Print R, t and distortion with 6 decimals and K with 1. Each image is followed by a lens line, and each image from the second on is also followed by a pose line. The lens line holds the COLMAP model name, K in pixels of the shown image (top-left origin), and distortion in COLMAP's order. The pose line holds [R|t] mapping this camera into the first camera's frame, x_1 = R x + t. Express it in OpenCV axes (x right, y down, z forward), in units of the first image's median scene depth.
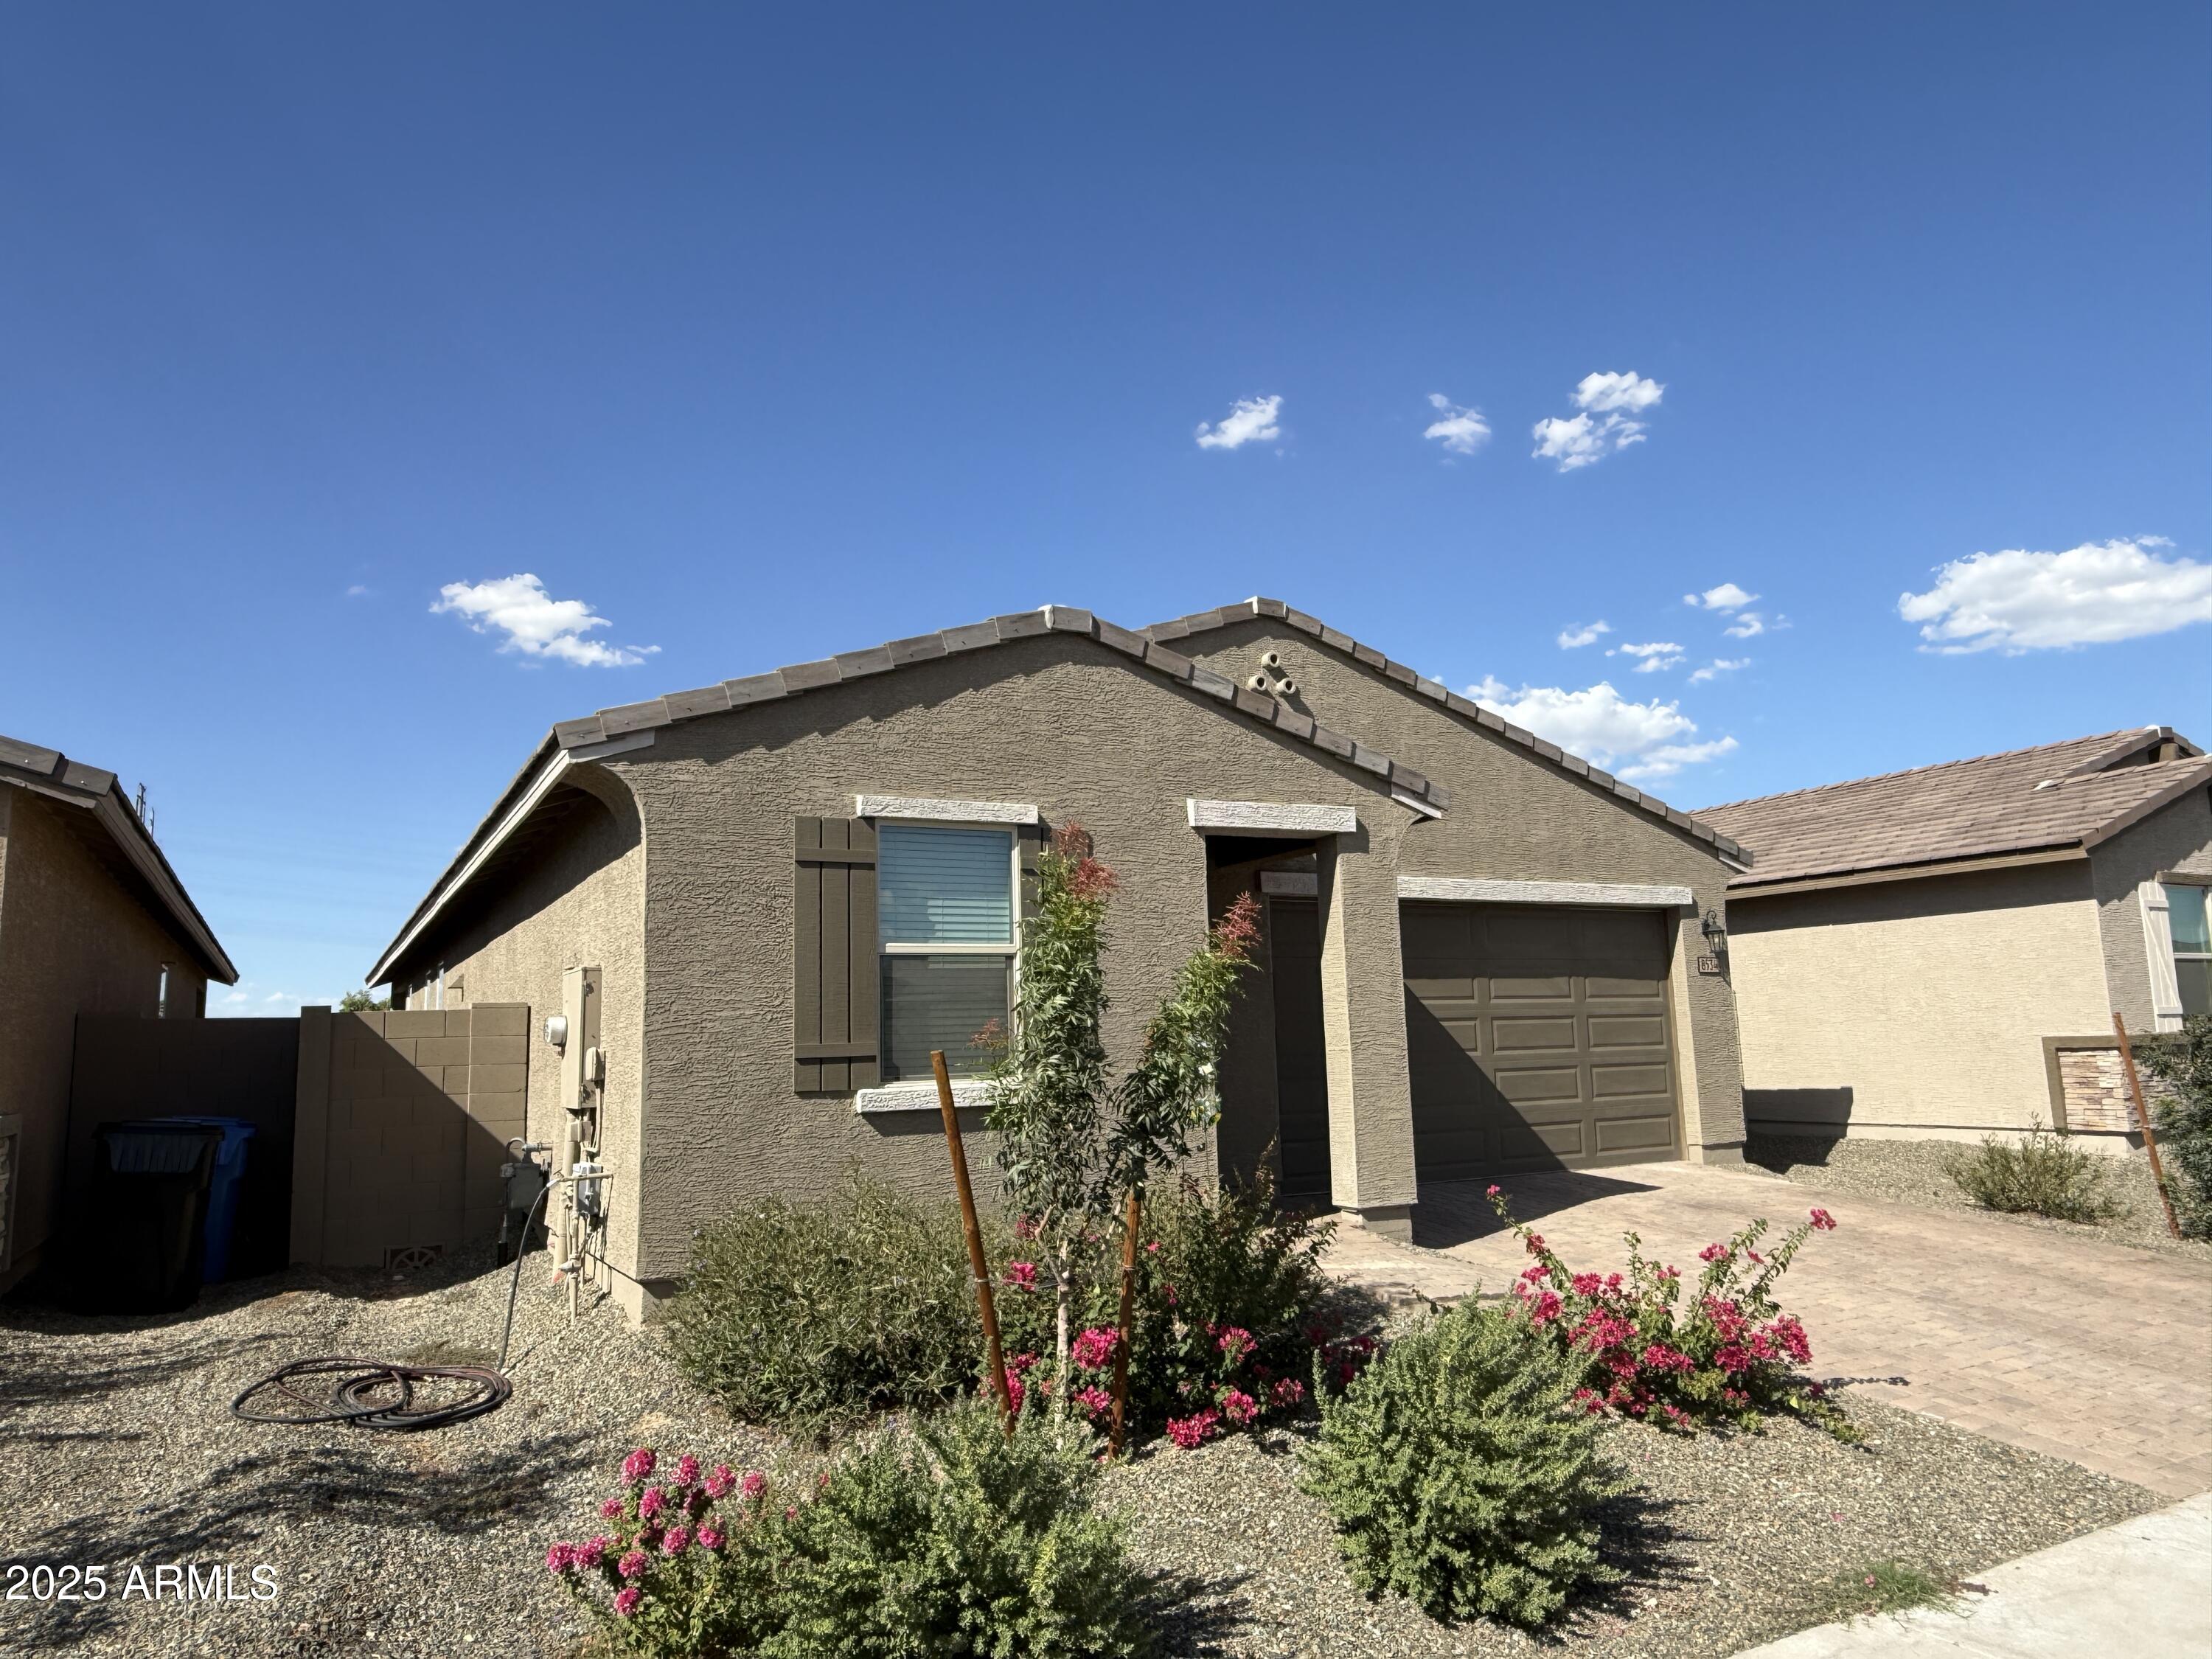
lens RADIAL K [[1451.7, 0, 1118.9], [0, 1451.7, 828.1], [0, 0, 1]] dist [0.000101, 0.002125]
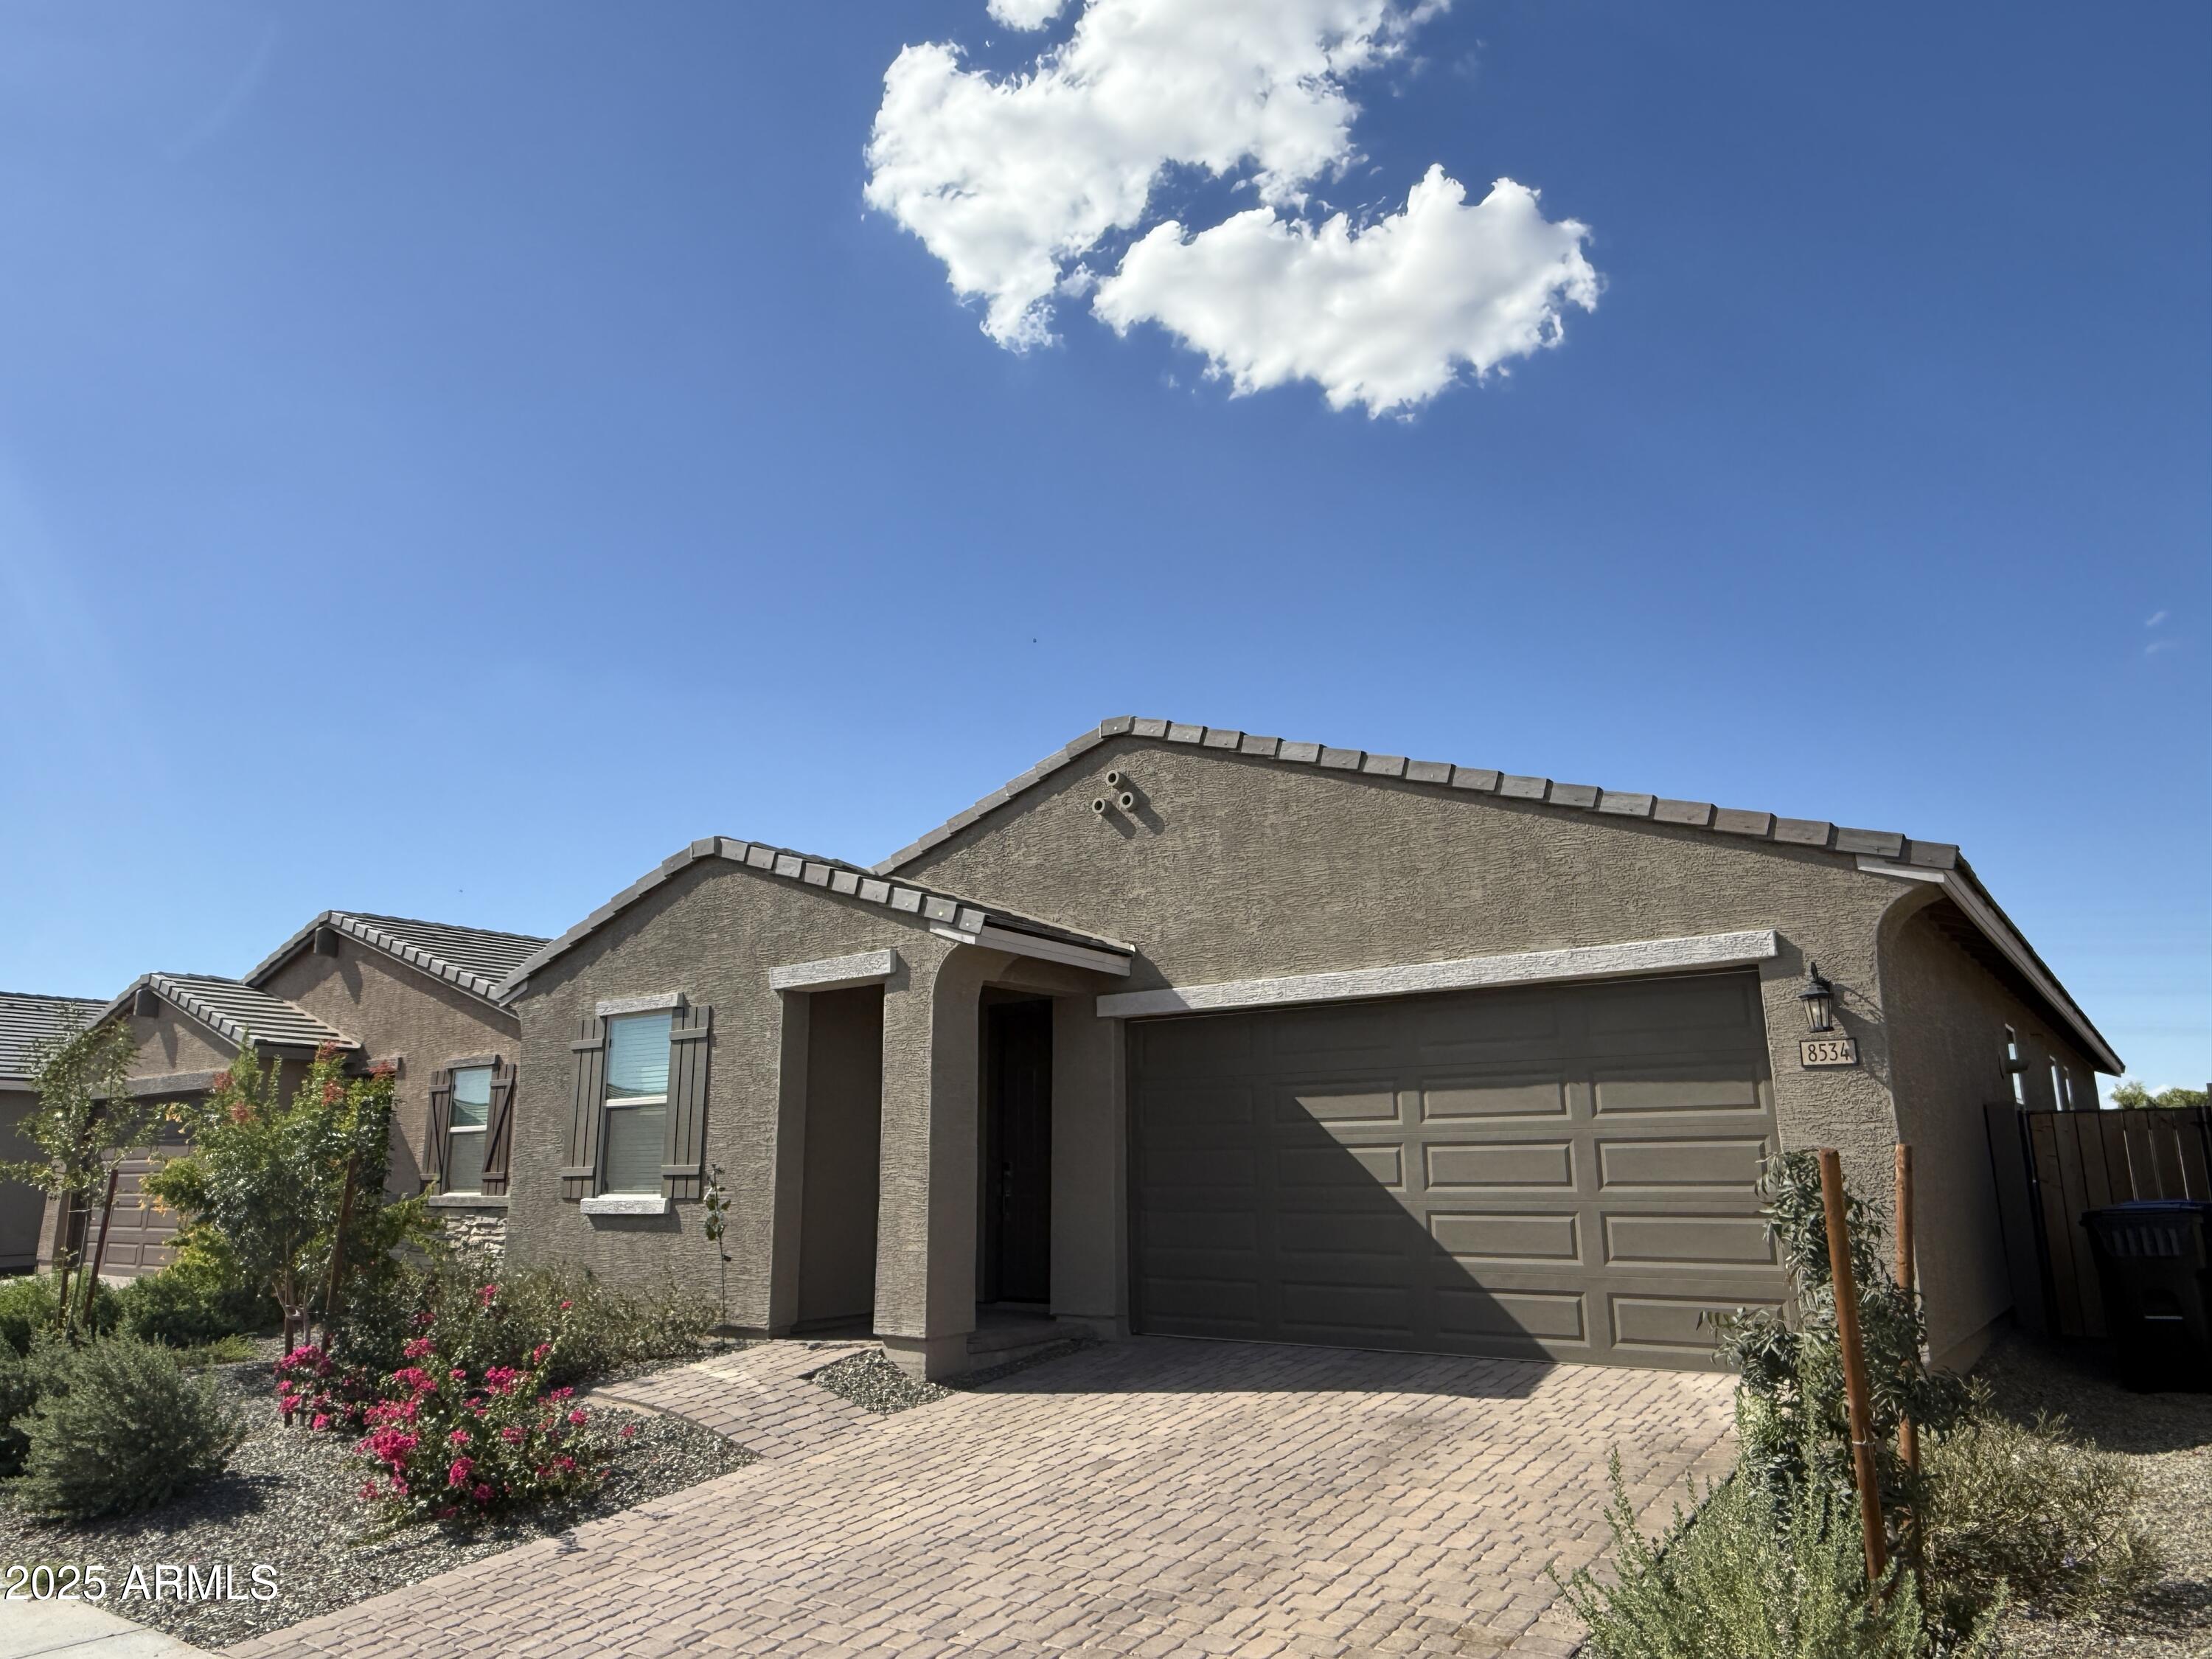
lens RADIAL K [[1451.7, 0, 1105.2], [0, 1451.7, 829.1], [0, 0, 1]] dist [0.000101, 0.002125]
pose [[0.417835, -0.187930, -0.888874, 1.203329], [0.130540, 0.980639, -0.145969, 0.076065], [0.899096, -0.055042, 0.434277, 0.691377]]
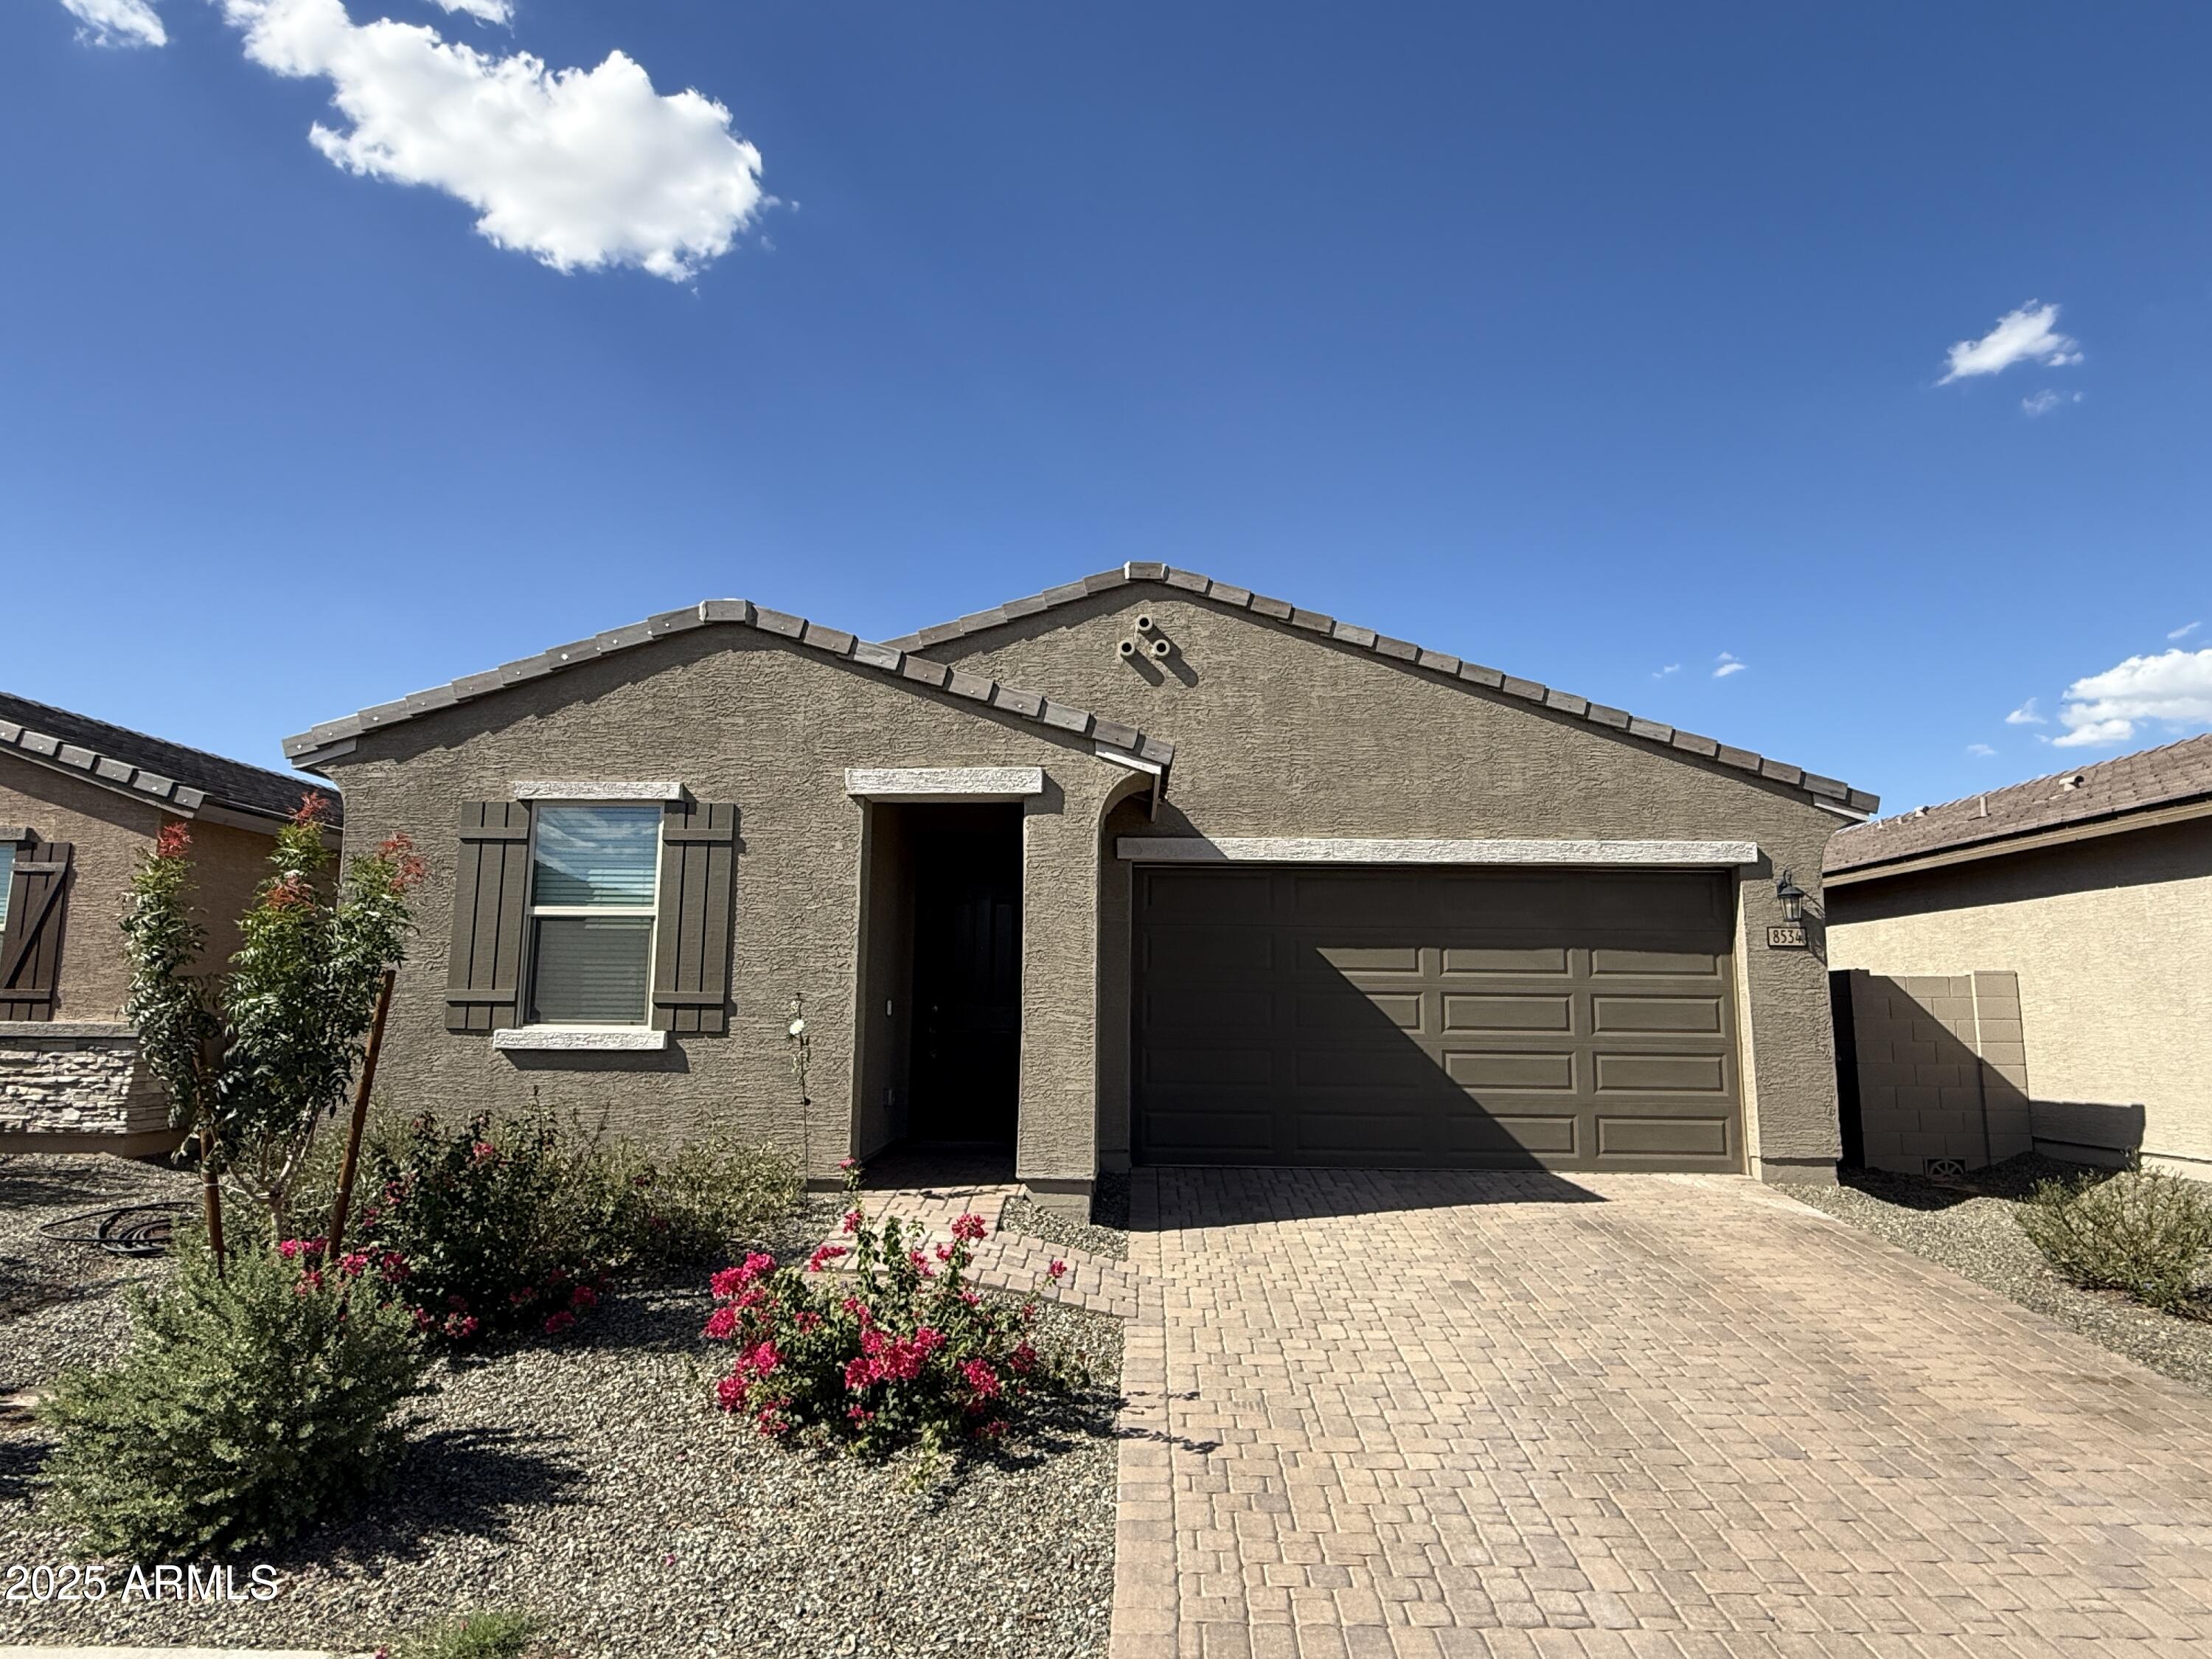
lens RADIAL K [[1289.1, 0, 1107.2], [0, 1289.1, 834.5], [0, 0, 1]] dist [-0.000587, 0.000891]
pose [[0.864409, -0.033661, -0.501661, 0.639182], [0.039068, 0.999236, 0.000271, 0.032524], [0.501269, -0.019833, 0.865064, 0.276980]]
